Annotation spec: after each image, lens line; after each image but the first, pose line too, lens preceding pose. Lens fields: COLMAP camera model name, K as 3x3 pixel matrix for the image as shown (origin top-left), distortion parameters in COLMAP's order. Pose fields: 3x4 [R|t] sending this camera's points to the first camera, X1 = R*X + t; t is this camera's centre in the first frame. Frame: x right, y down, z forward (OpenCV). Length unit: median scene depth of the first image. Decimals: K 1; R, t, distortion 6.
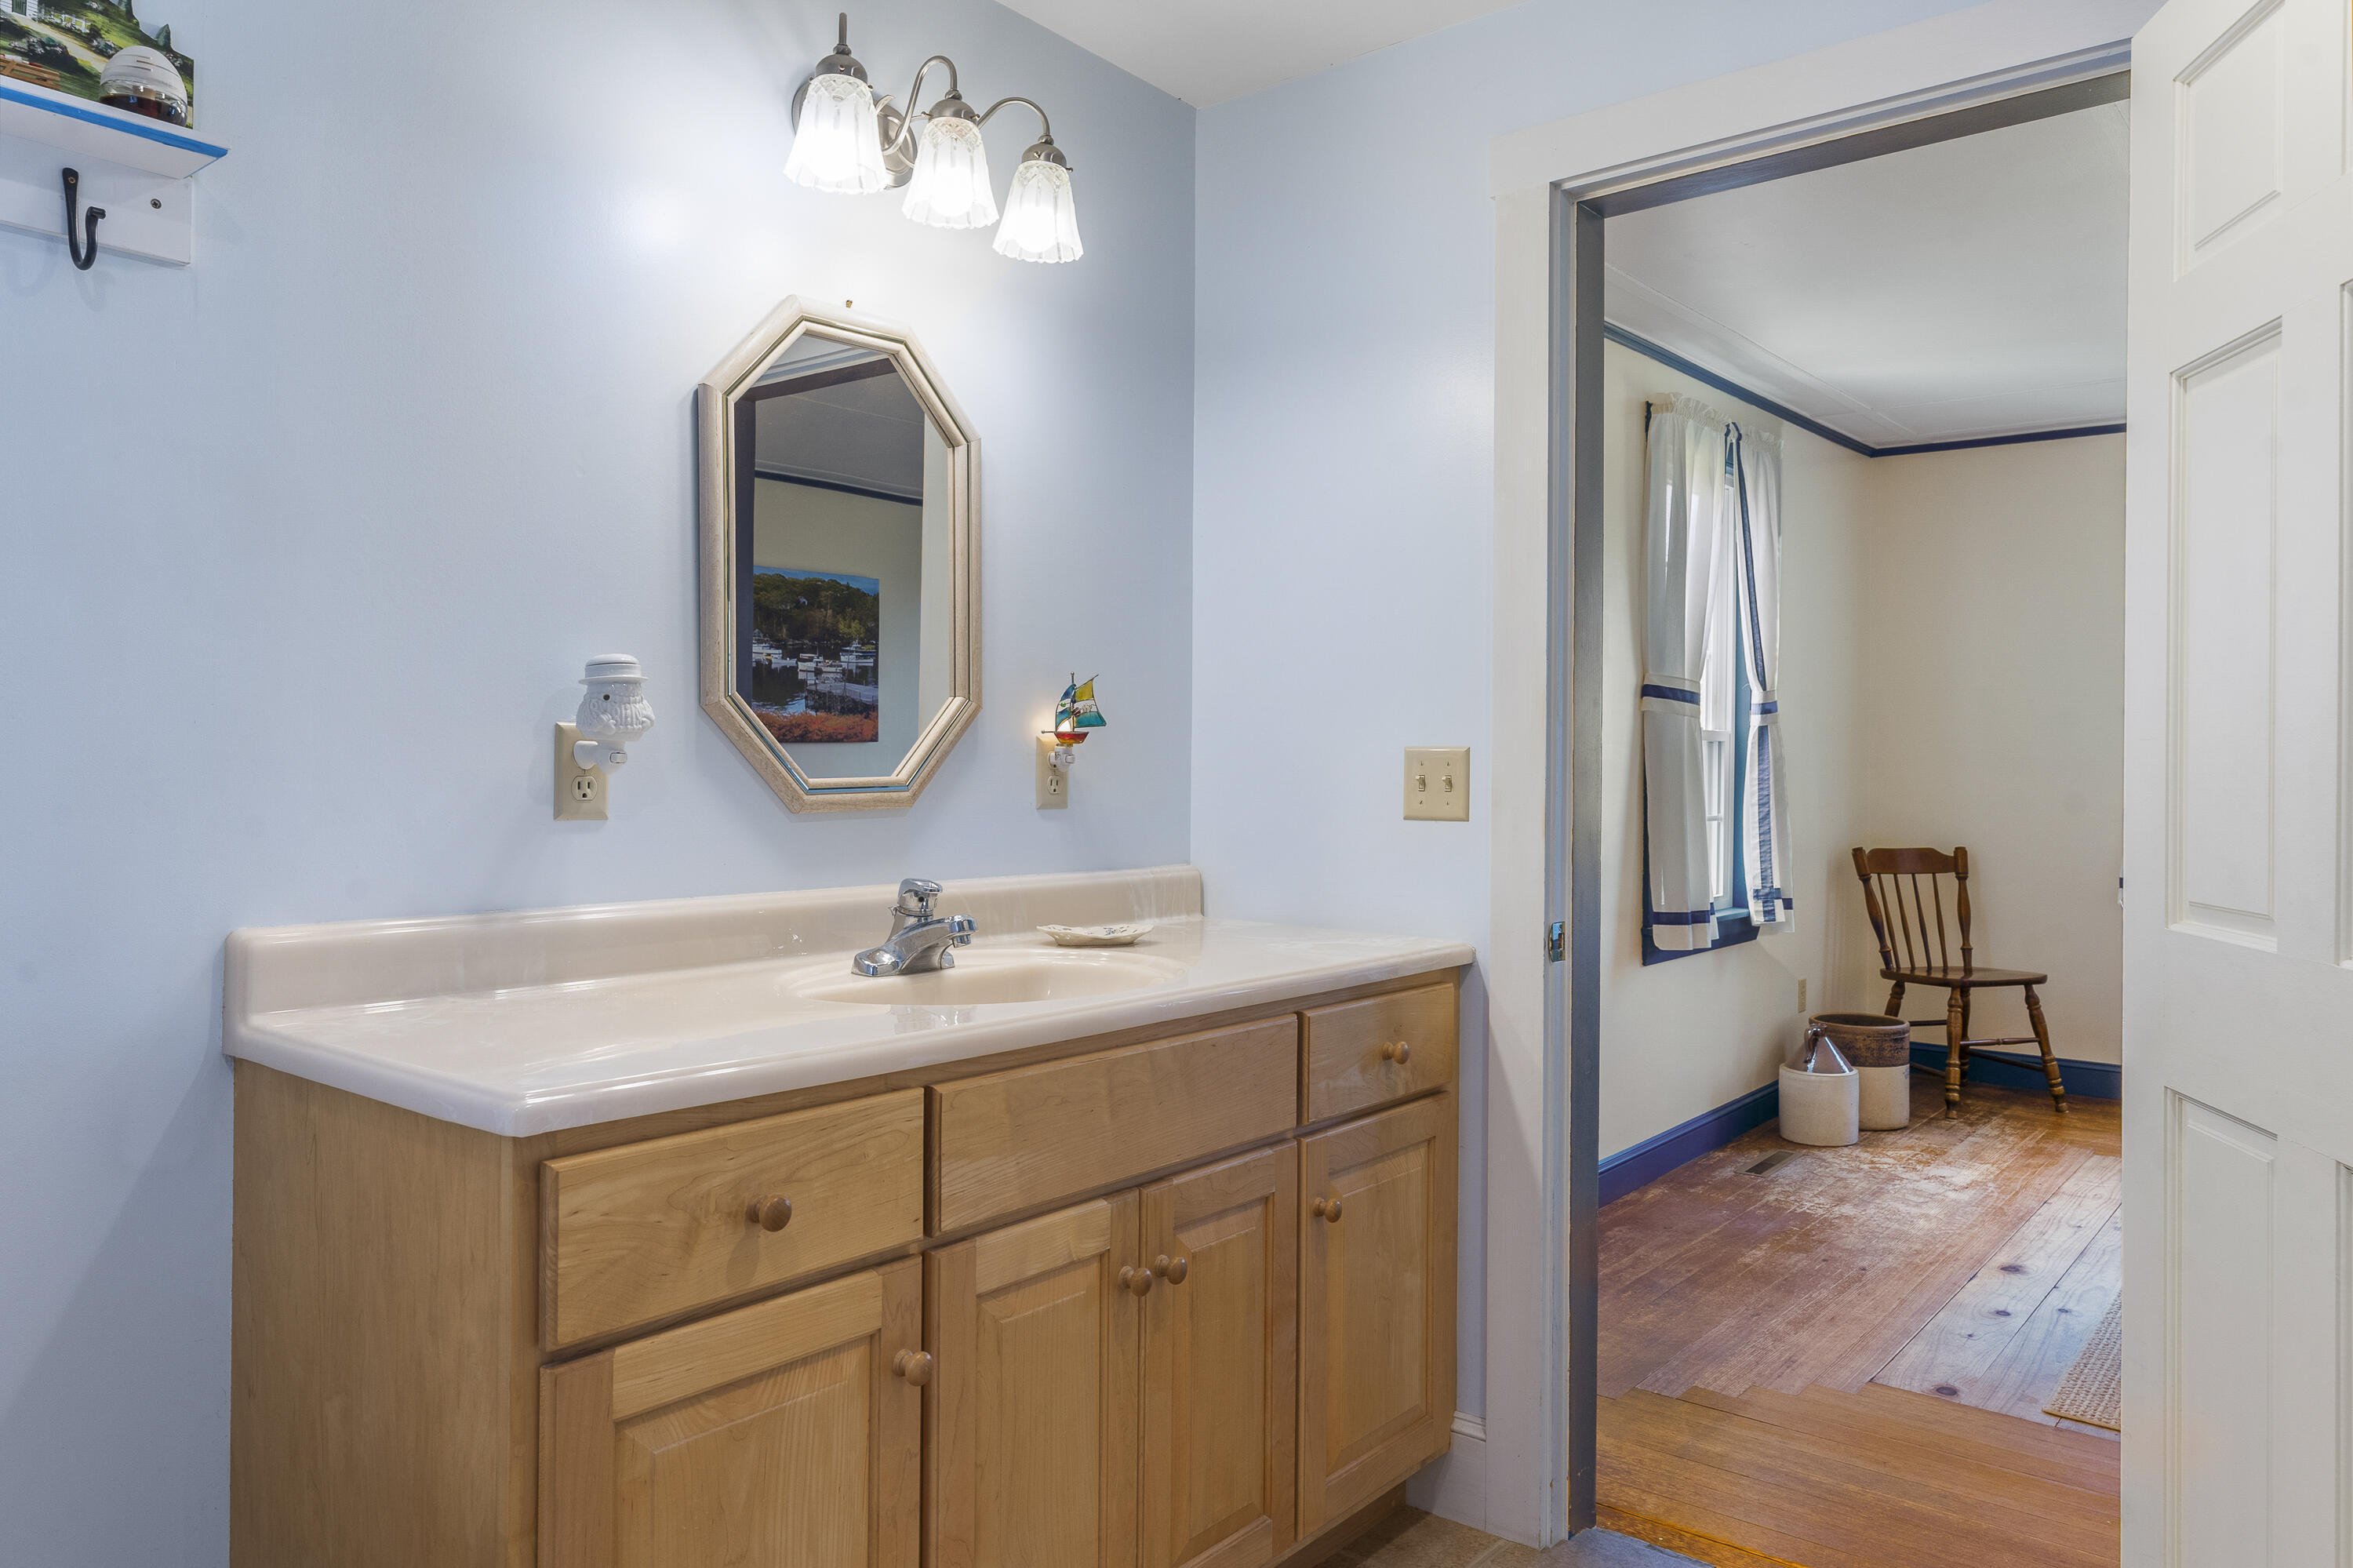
lens RADIAL K [[1582.5, 0, 1176.5], [0, 1582.5, 784.0], [0, 0, 1]] dist [0.002315, 0.000128]
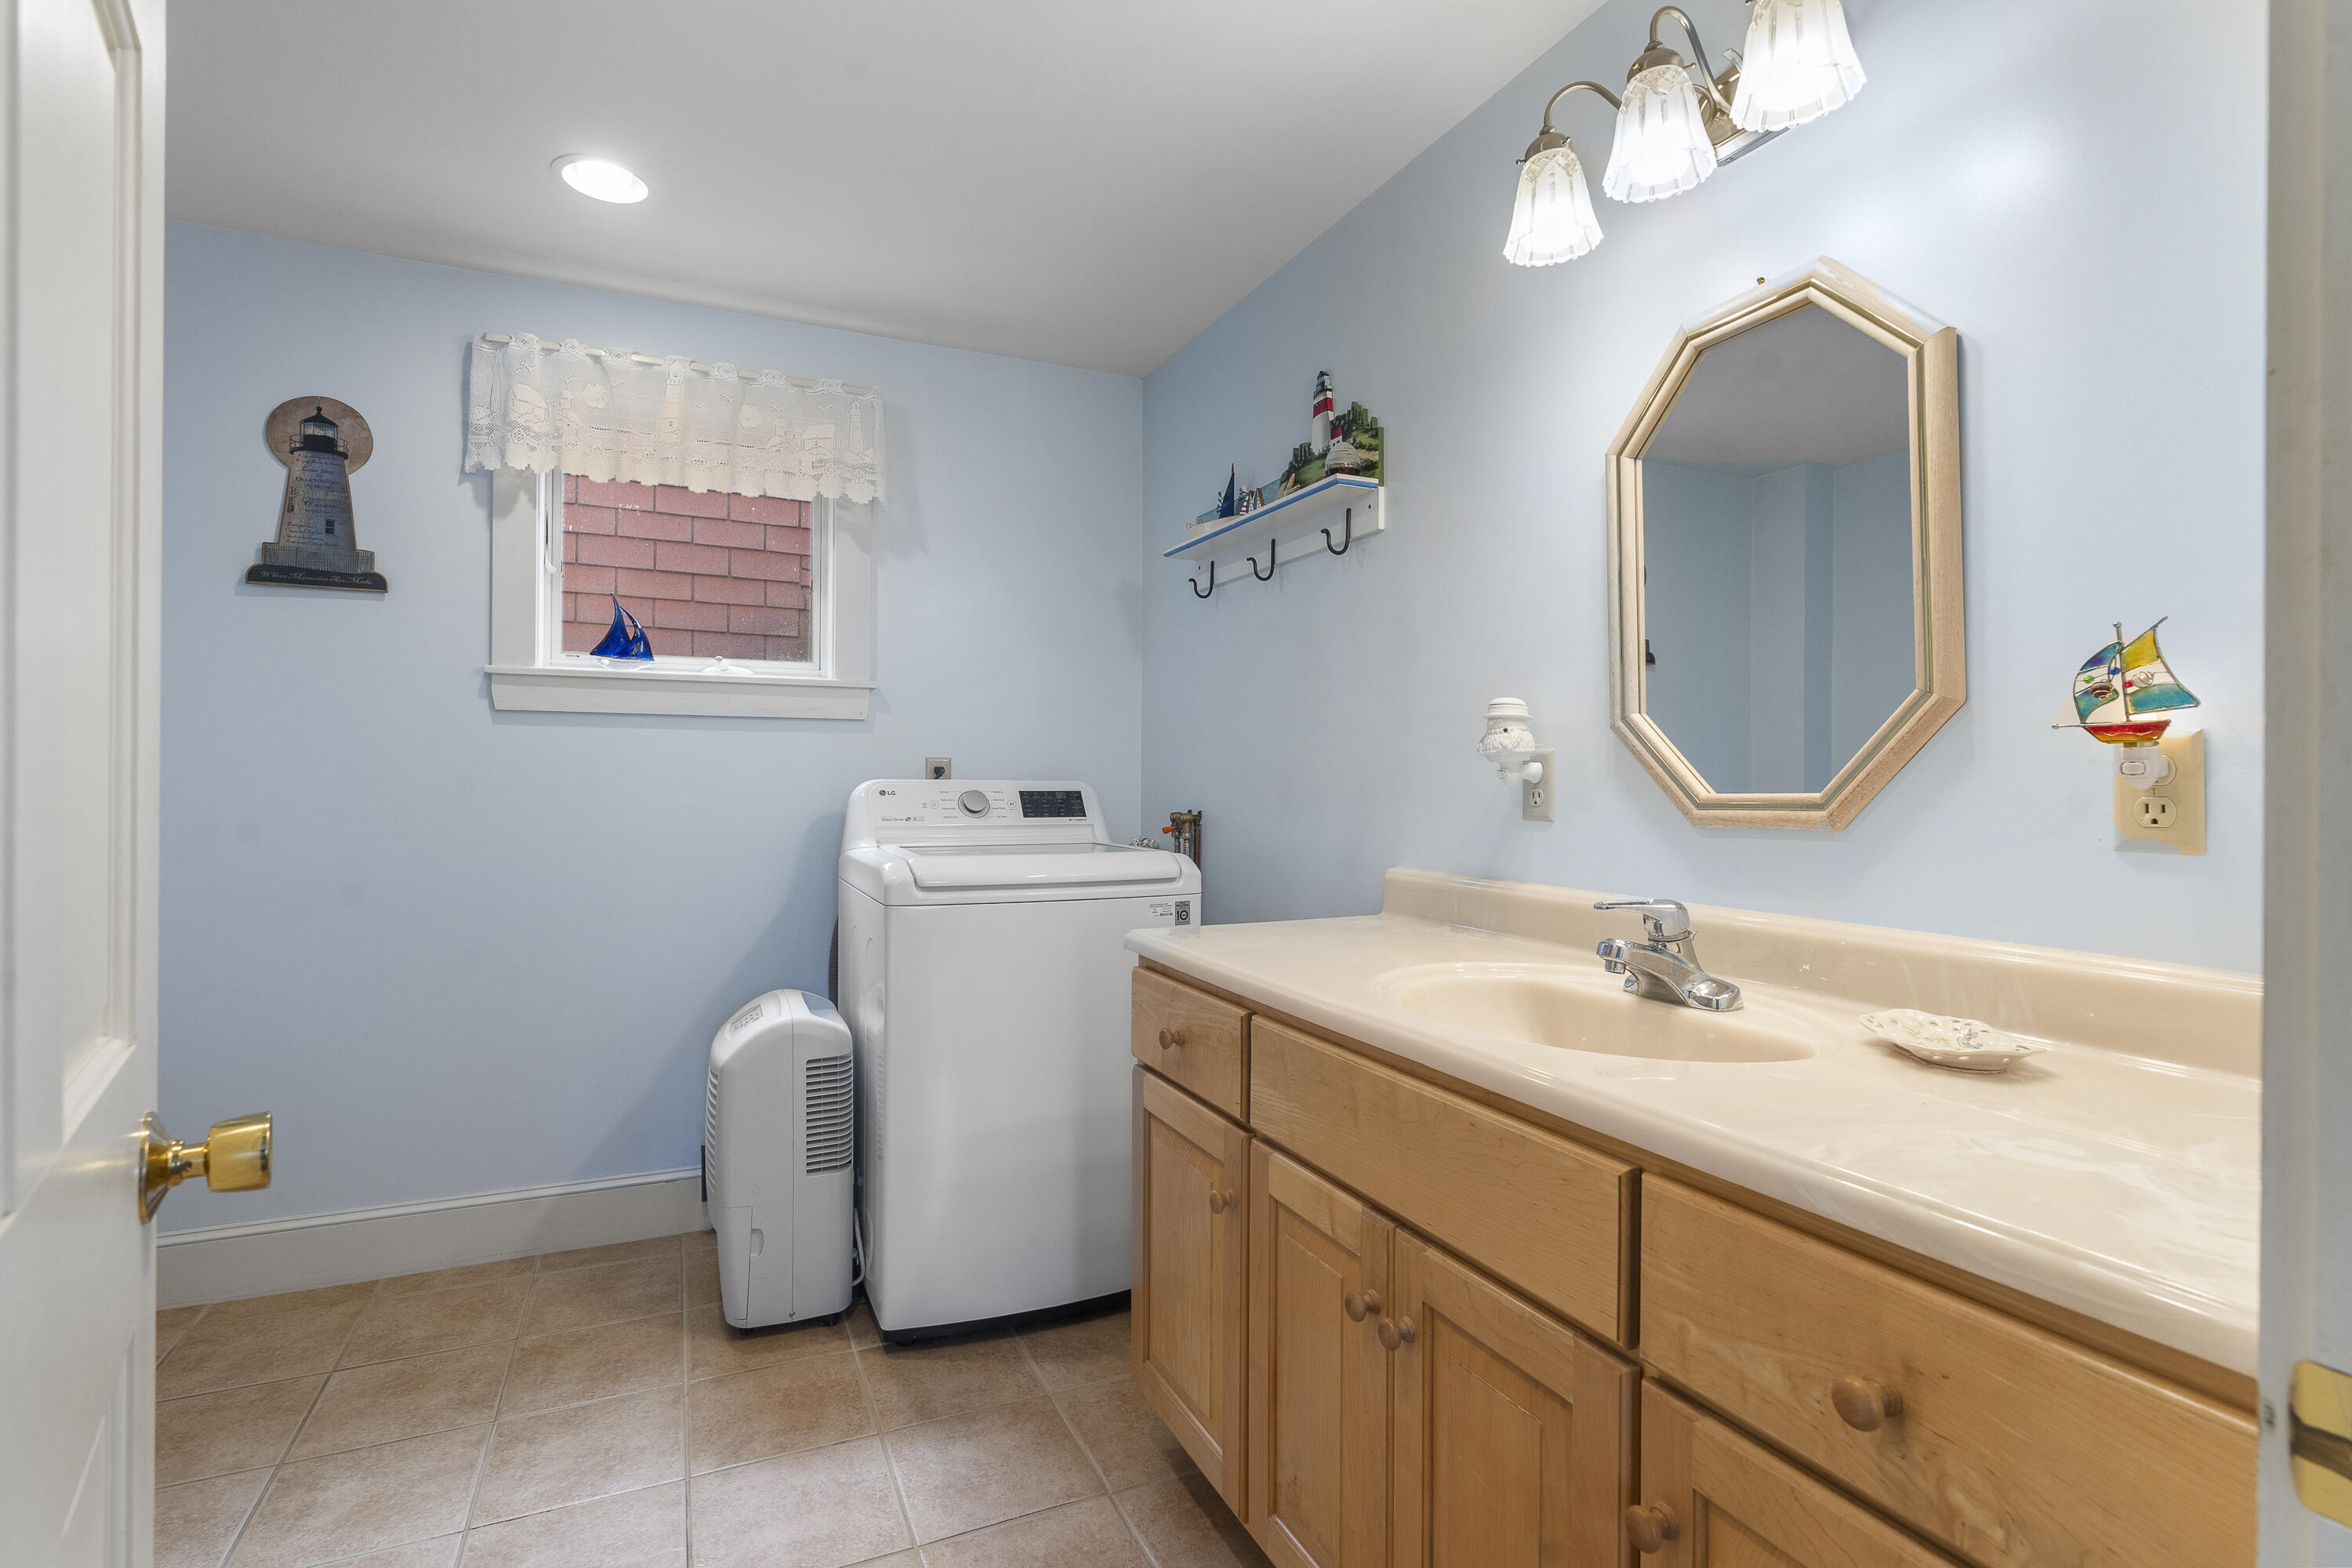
lens RADIAL K [[1100.9, 0, 1176.0], [0, 1100.9, 784.0], [0, 0, 1]] dist [-0.001416, -0.000023]
pose [[-0.444684, -0.006277, -0.895665, 0.534998], [-0.018677, 0.999823, 0.002266, -0.004755], [0.895493, 0.017736, -0.444723, 1.006282]]
